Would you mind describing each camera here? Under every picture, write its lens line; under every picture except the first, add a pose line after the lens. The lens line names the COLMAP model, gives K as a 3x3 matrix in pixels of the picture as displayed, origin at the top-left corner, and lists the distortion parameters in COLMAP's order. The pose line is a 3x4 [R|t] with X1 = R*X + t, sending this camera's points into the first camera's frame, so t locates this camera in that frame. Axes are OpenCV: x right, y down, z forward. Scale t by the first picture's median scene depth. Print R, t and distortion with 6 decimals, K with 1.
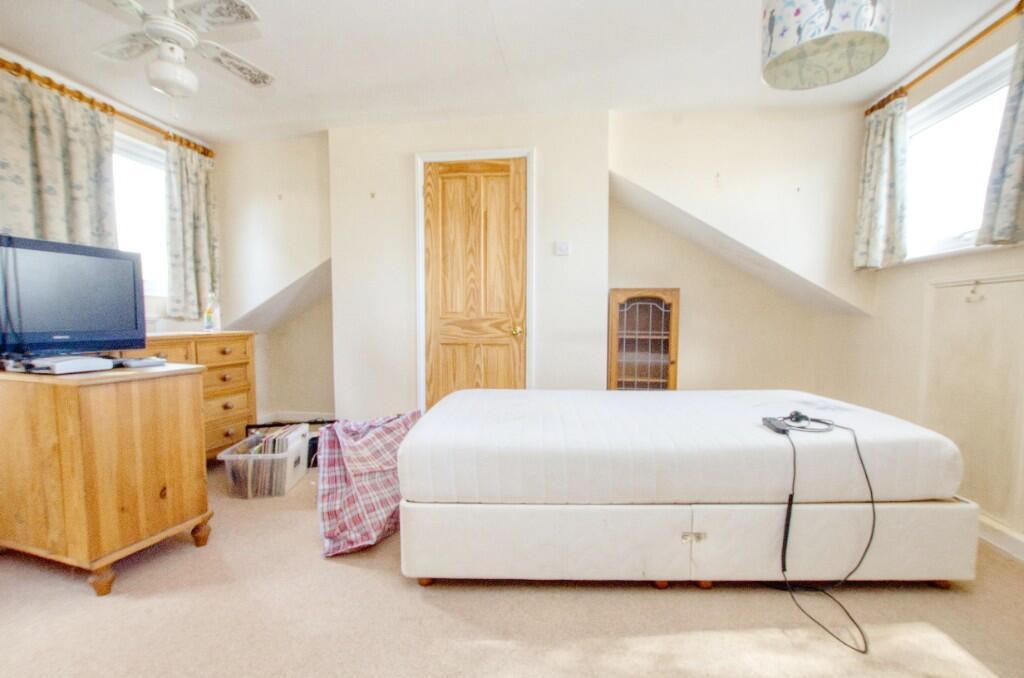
lens RADIAL K [[446.3, 0, 518.5], [0, 446.3, 344.5], [0, 0, 1]] dist [-0.033251, 0.008181]
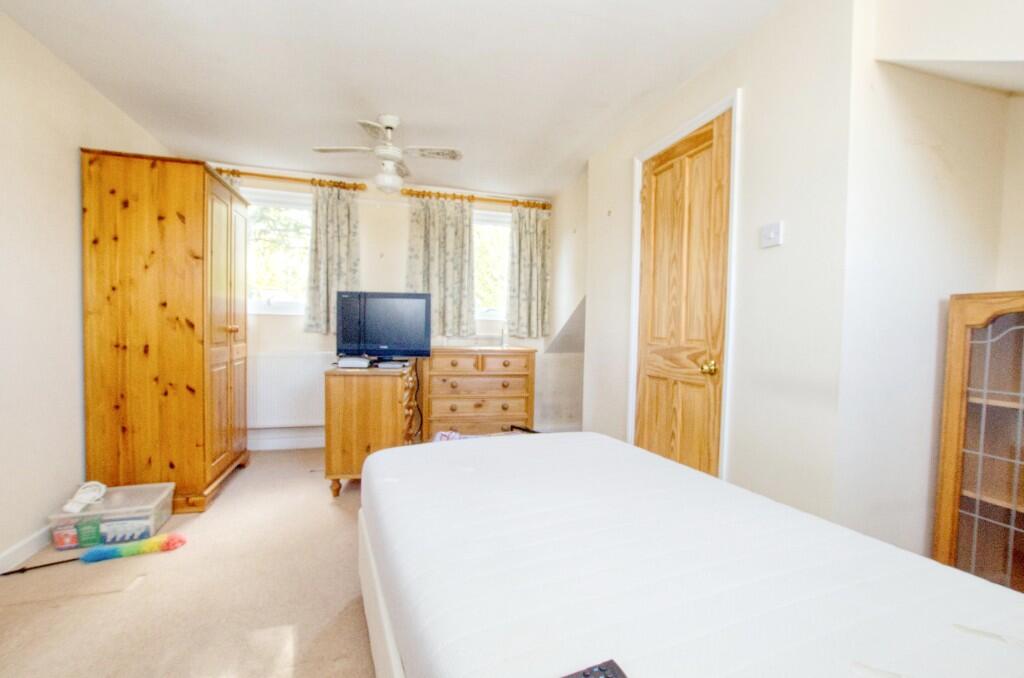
lens RADIAL K [[446.3, 0, 513.9], [0, 446.3, 345.8], [0, 0, 1]] dist [-0.033251, 0.008181]
pose [[0.429569, 0.040622, -0.902120, 0.470347], [-0.072518, 0.997313, 0.010376, -0.047978], [0.900117, 0.060963, 0.431361, 0.429725]]
